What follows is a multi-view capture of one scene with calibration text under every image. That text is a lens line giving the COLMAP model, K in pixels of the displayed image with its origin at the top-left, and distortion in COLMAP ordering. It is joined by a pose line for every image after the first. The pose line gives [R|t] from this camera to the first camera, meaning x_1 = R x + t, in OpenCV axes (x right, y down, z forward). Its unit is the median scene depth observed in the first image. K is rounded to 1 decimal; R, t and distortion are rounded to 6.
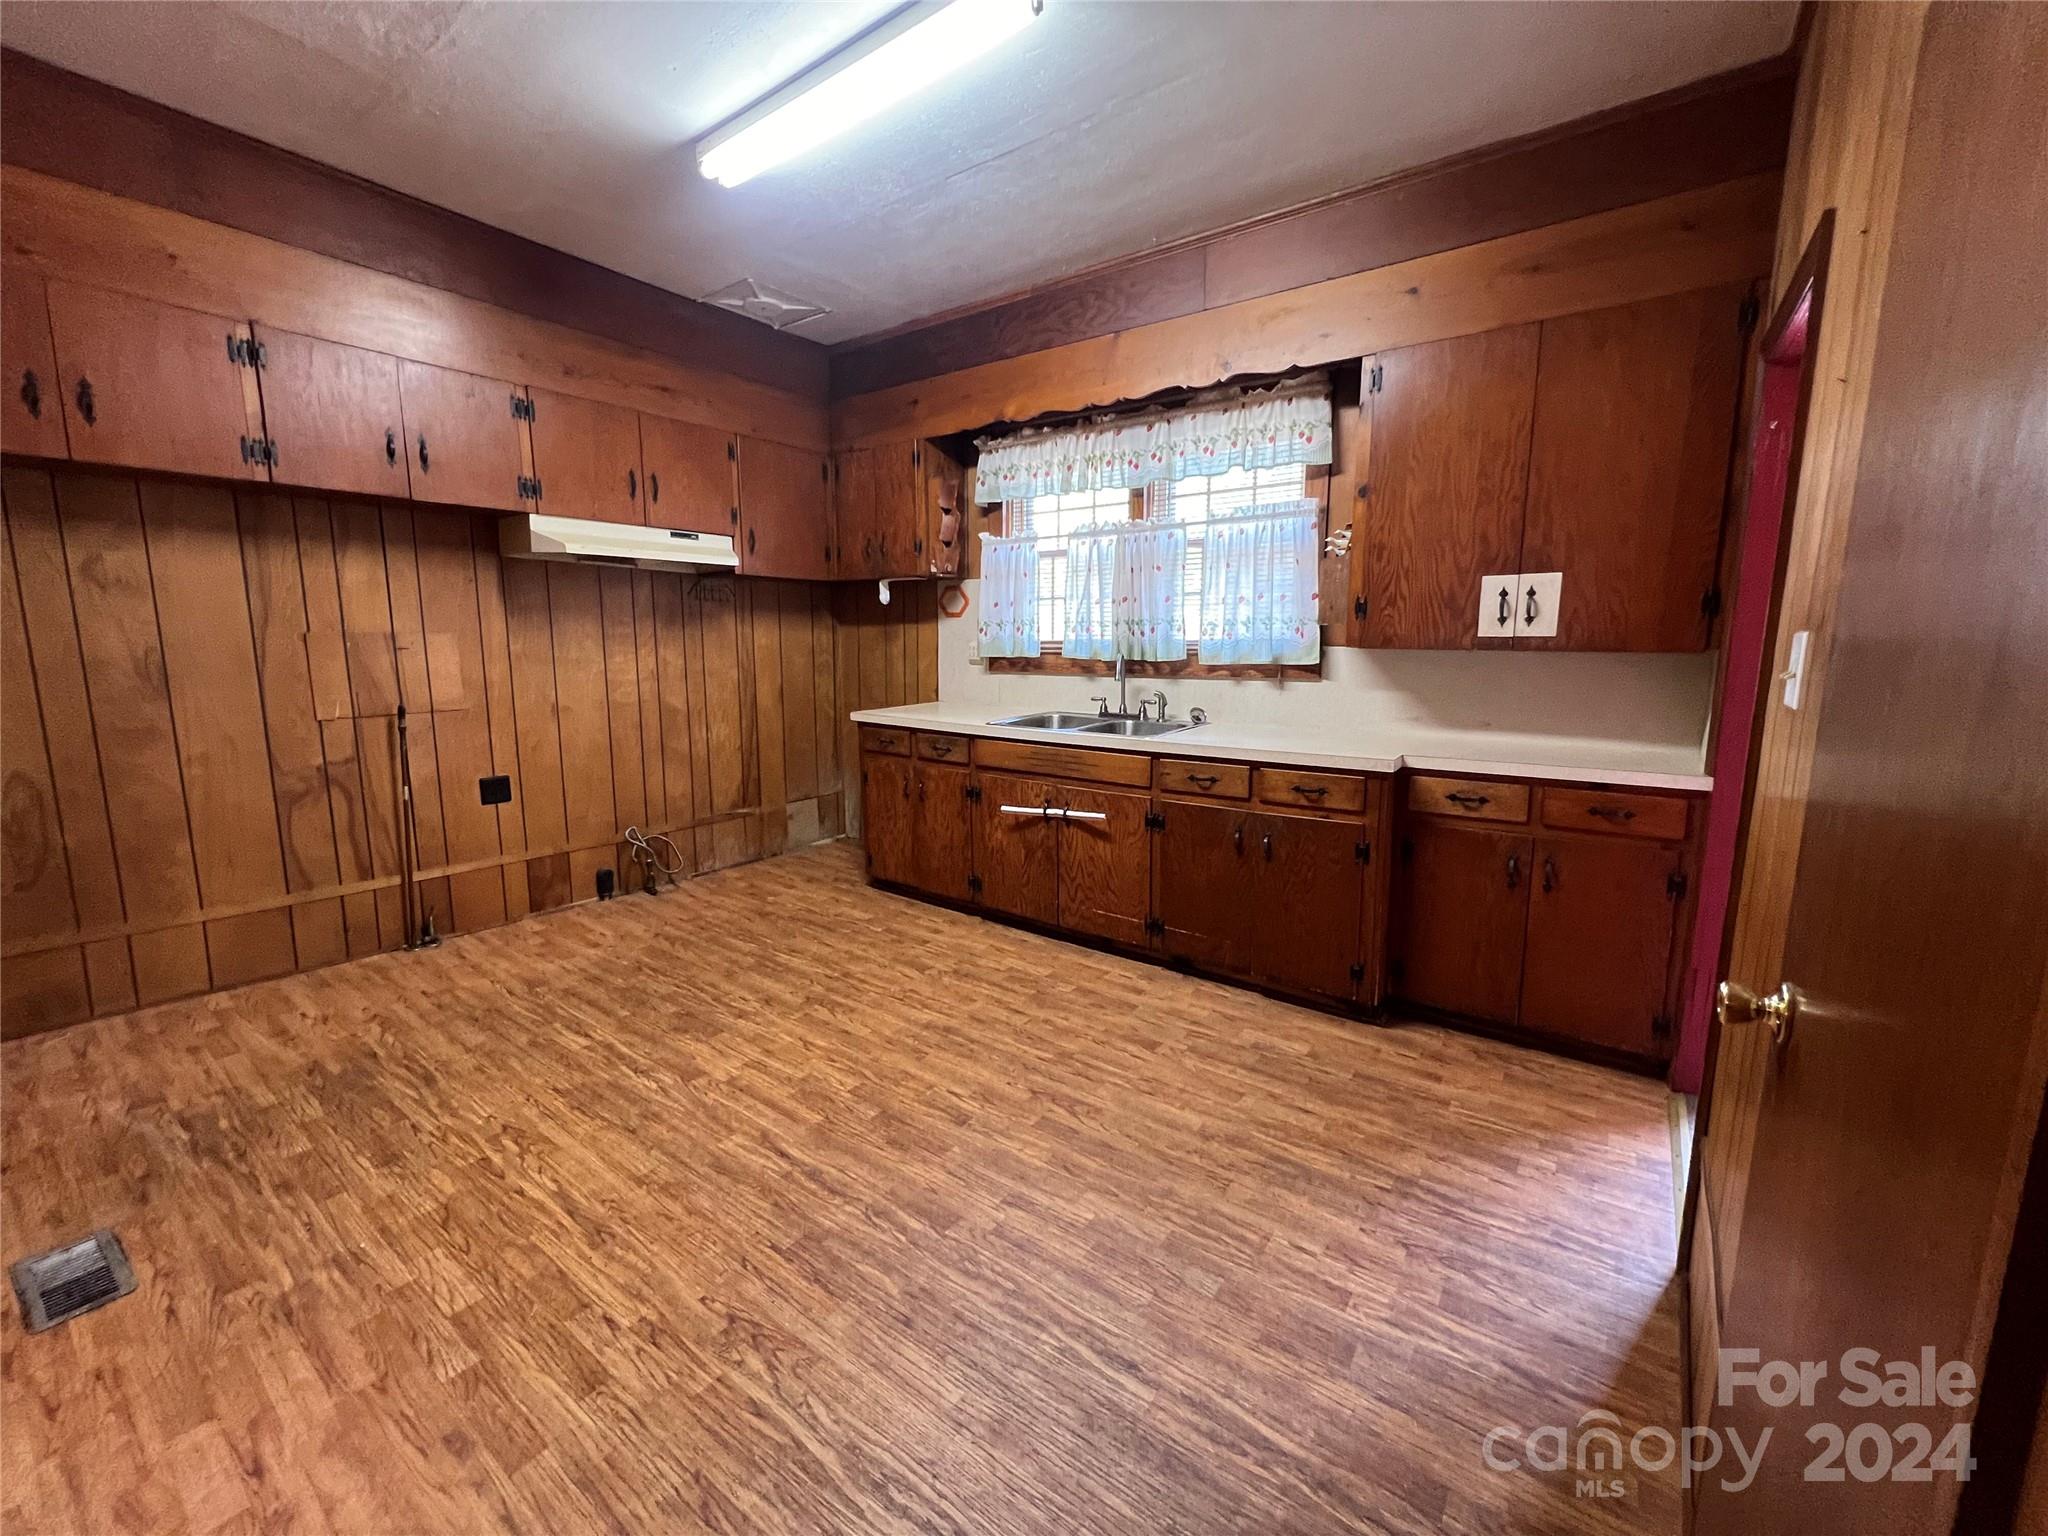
lens RADIAL K [[820.1, 0, 1023.2], [0, 820.1, 761.2], [0, 0, 1]] dist [-0.003129, 0.000661]
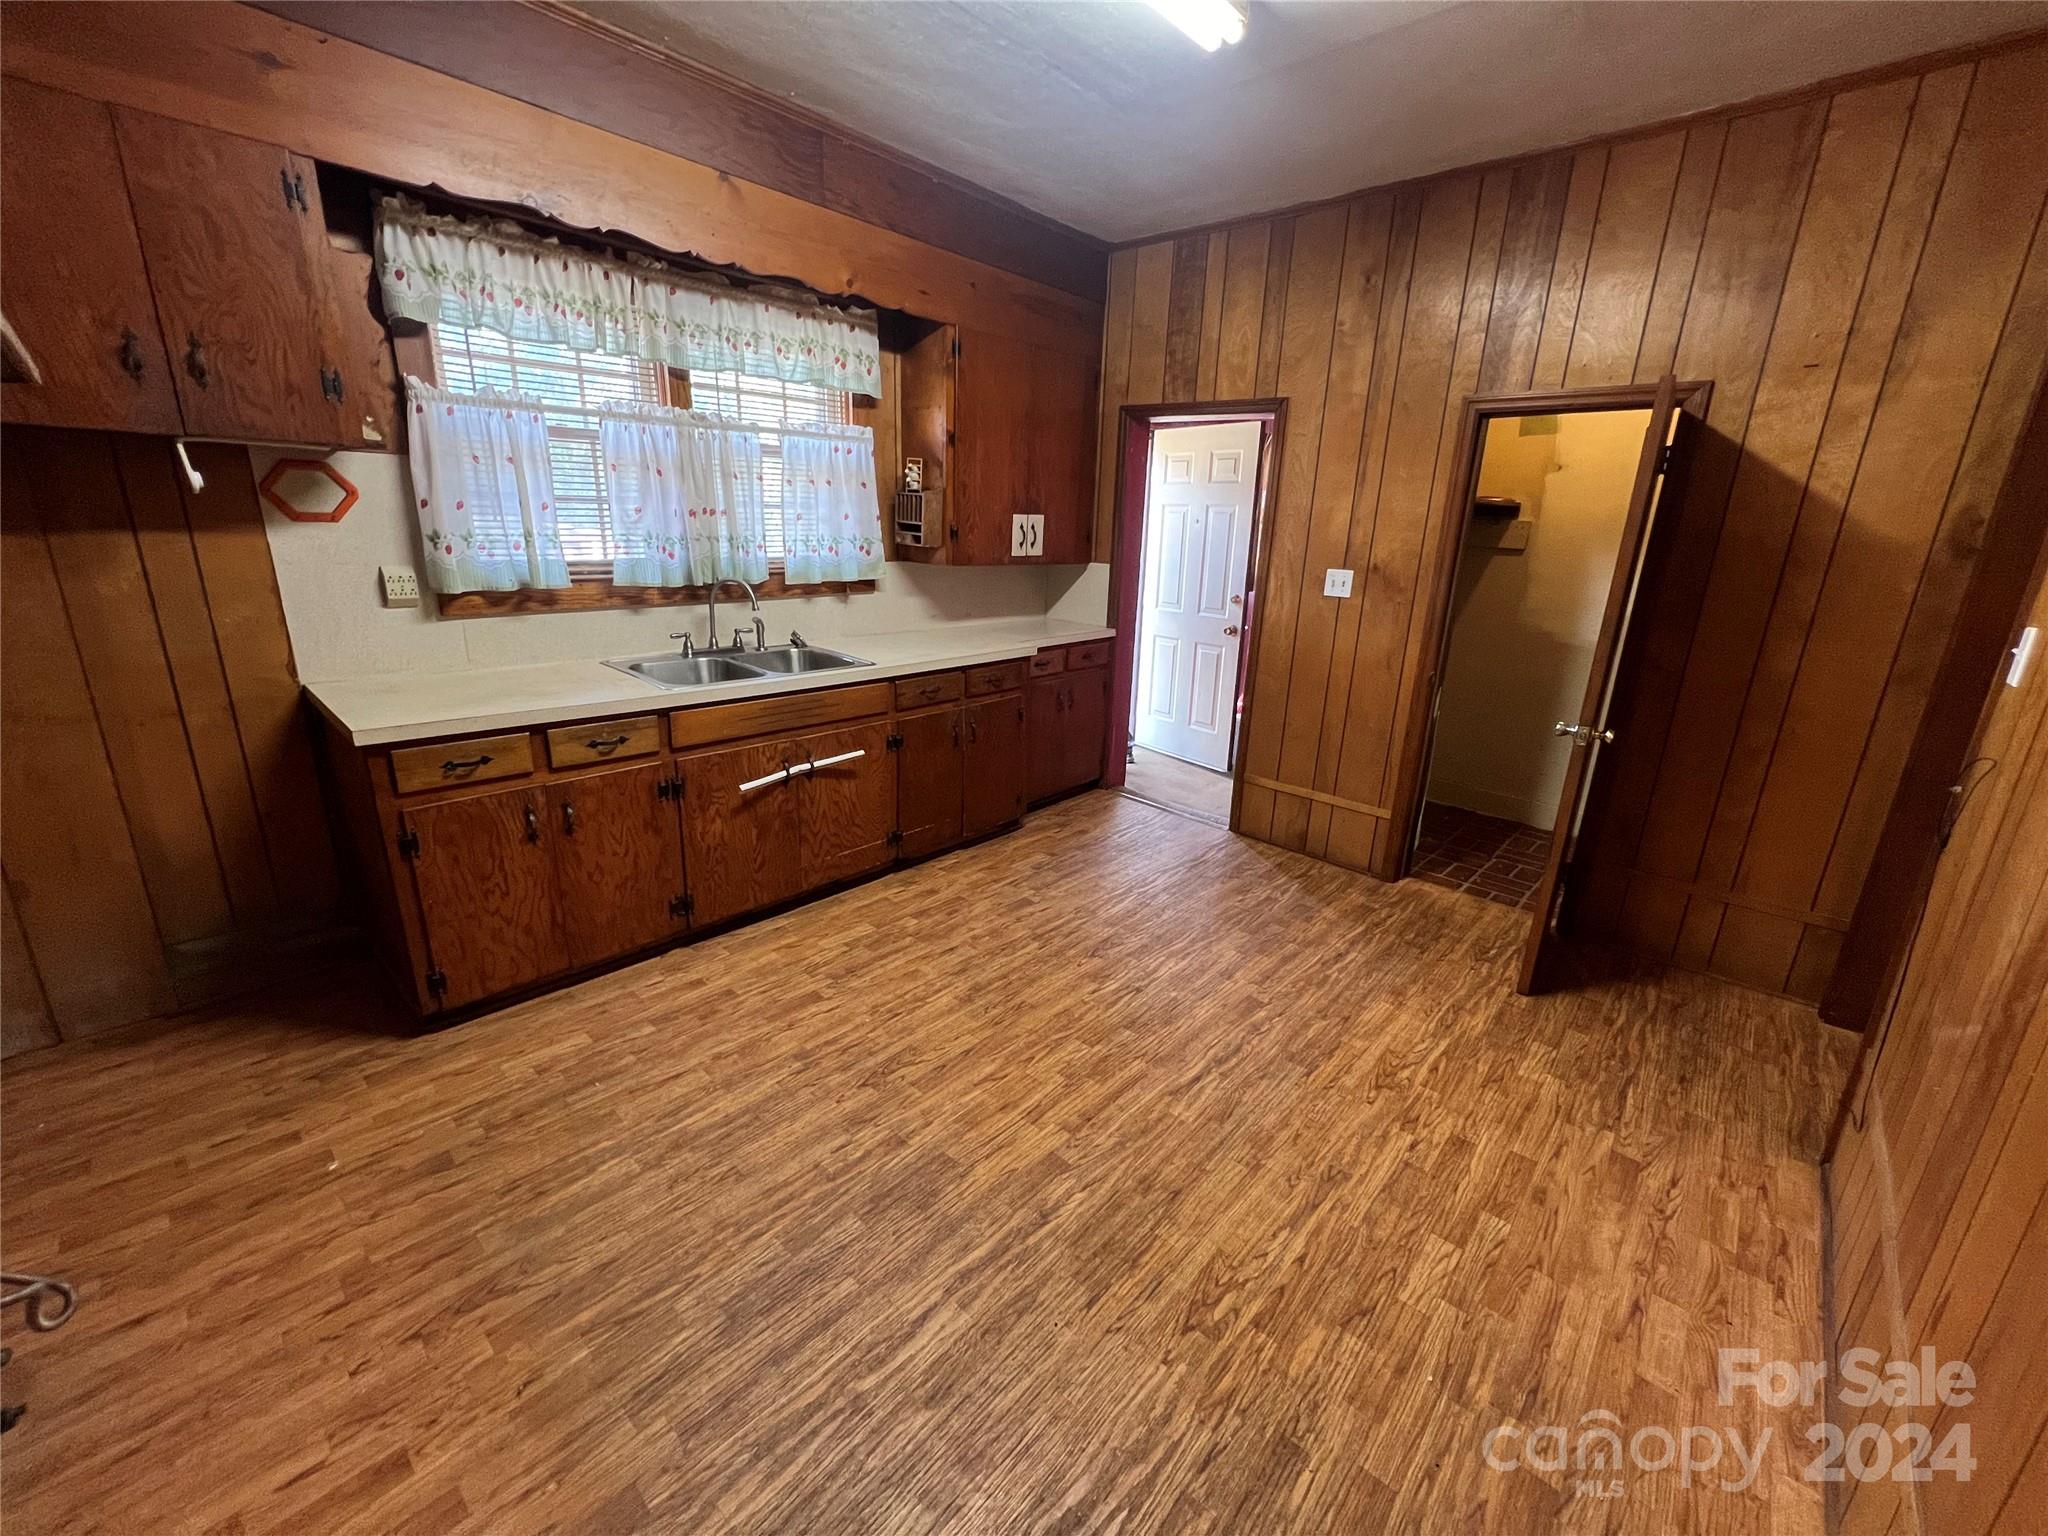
lens RADIAL K [[820.1, 0, 1021.4], [0, 820.1, 761.0], [0, 0, 1]] dist [-0.003129, 0.000661]
pose [[0.105807, -0.278724, 0.954525, -0.972893], [0.117182, 0.956720, 0.266376, -0.191486], [-0.987458, 0.083669, 0.133889, 0.821347]]
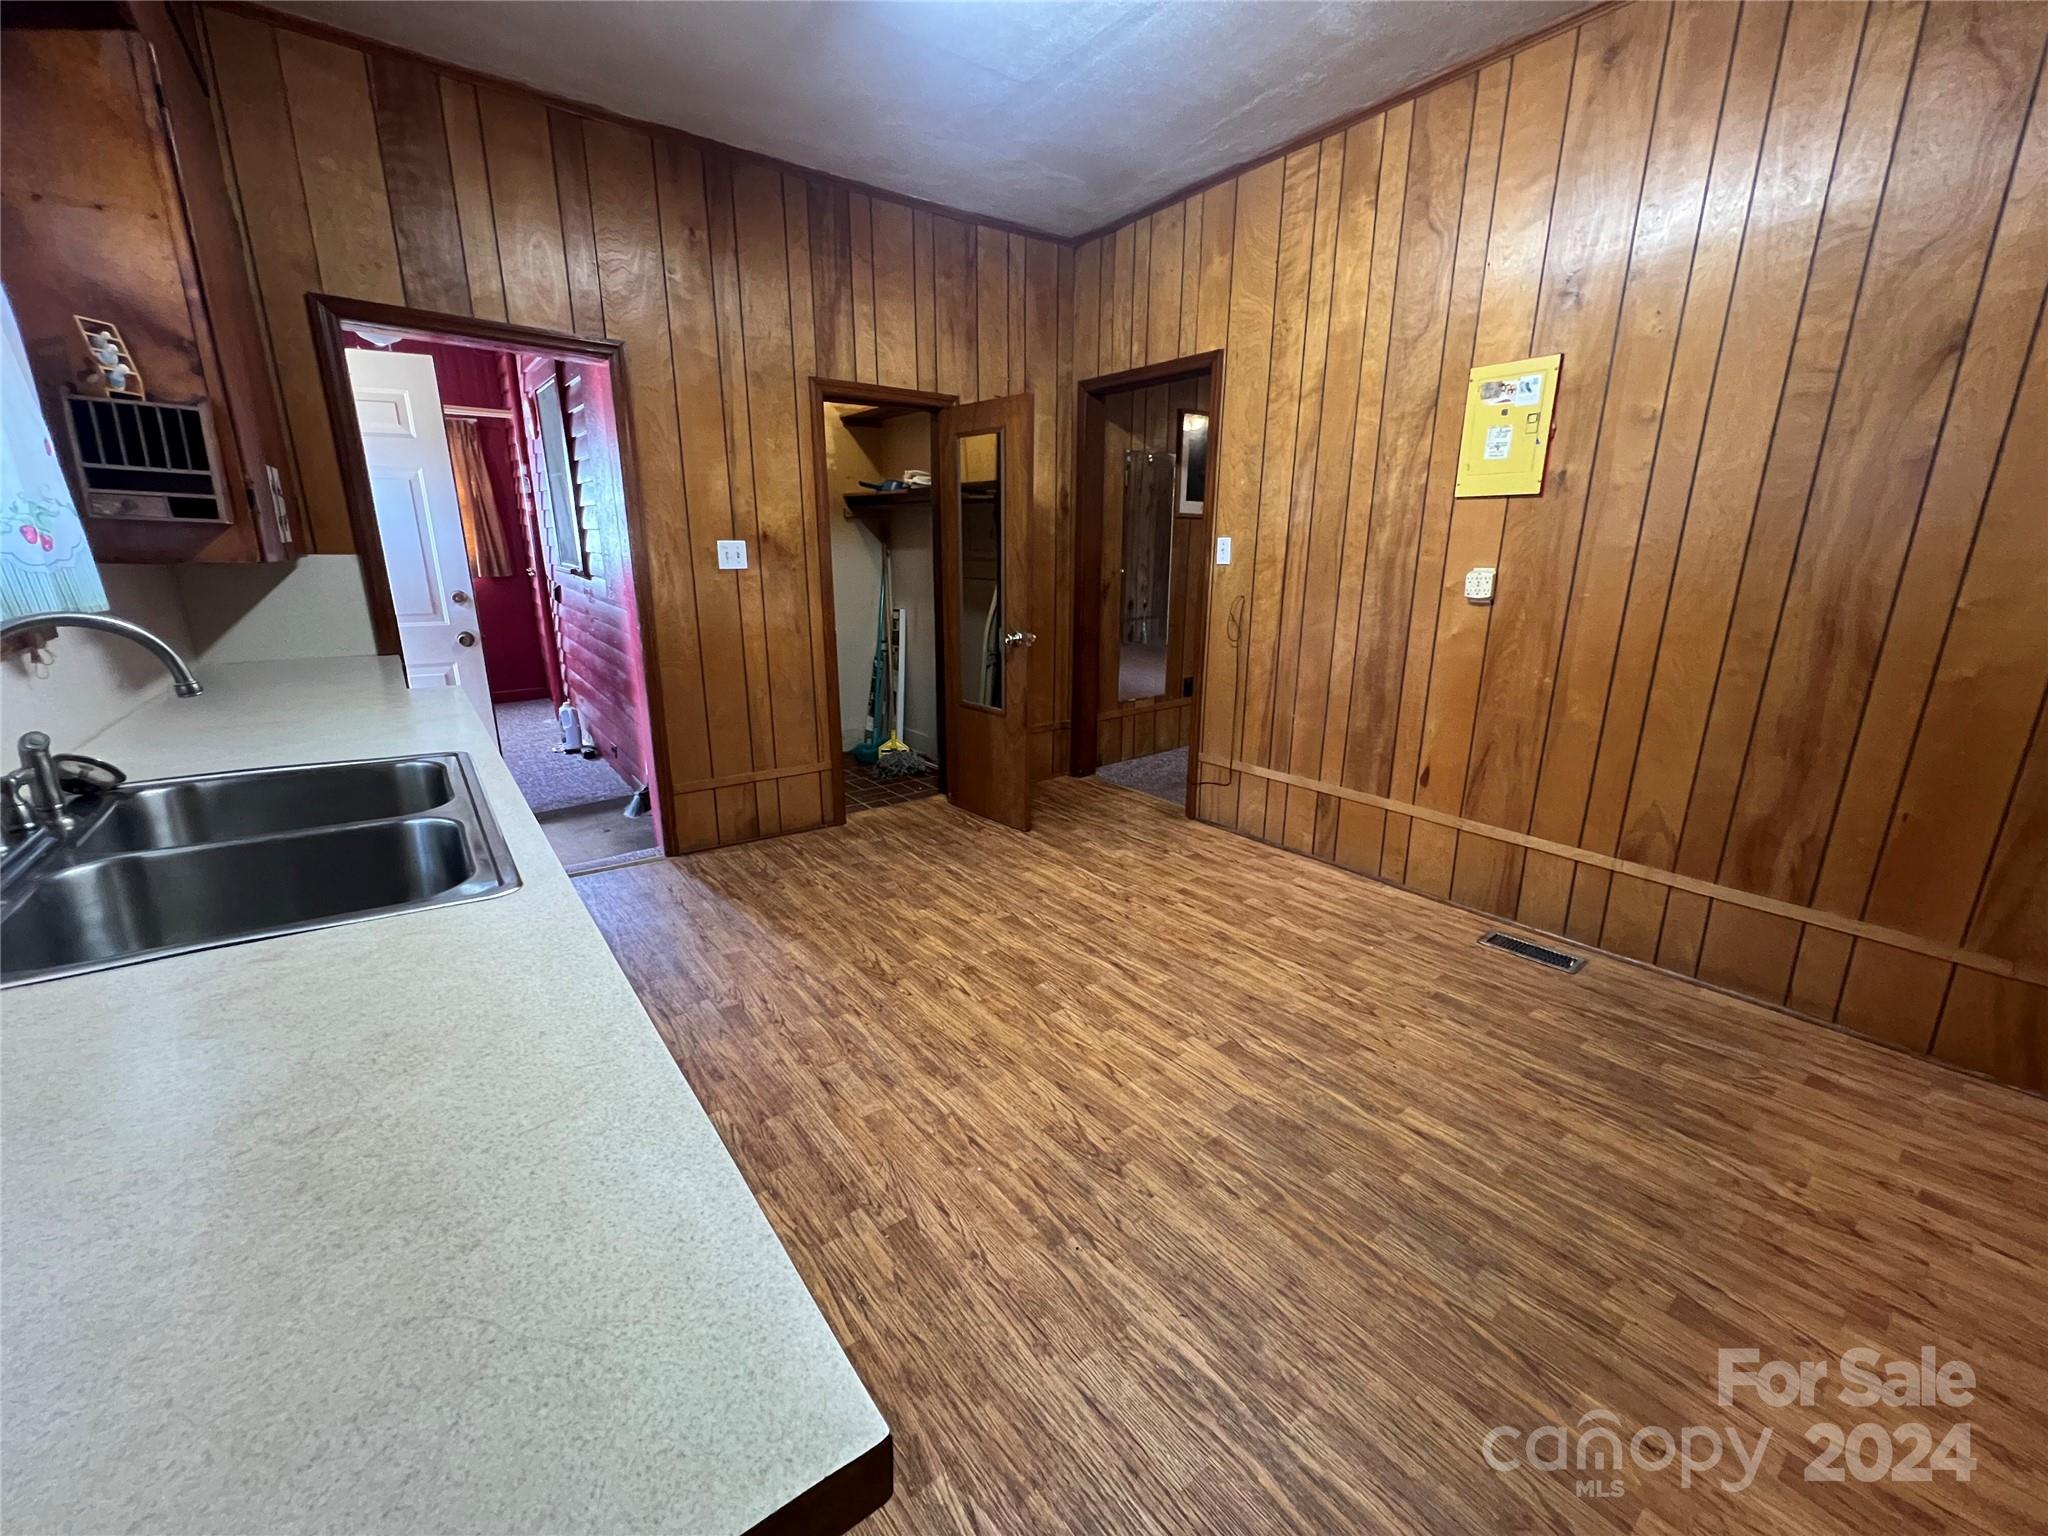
lens RADIAL K [[820.1, 0, 1023.2], [0, 820.1, 761.2], [0, 0, 1]] dist [-0.003129, 0.000661]
pose [[-0.959401, -0.079707, 0.270549, -0.370982], [0.035968, 0.916829, 0.397656, -0.250021], [-0.279743, 0.391242, -0.876740, 1.589701]]
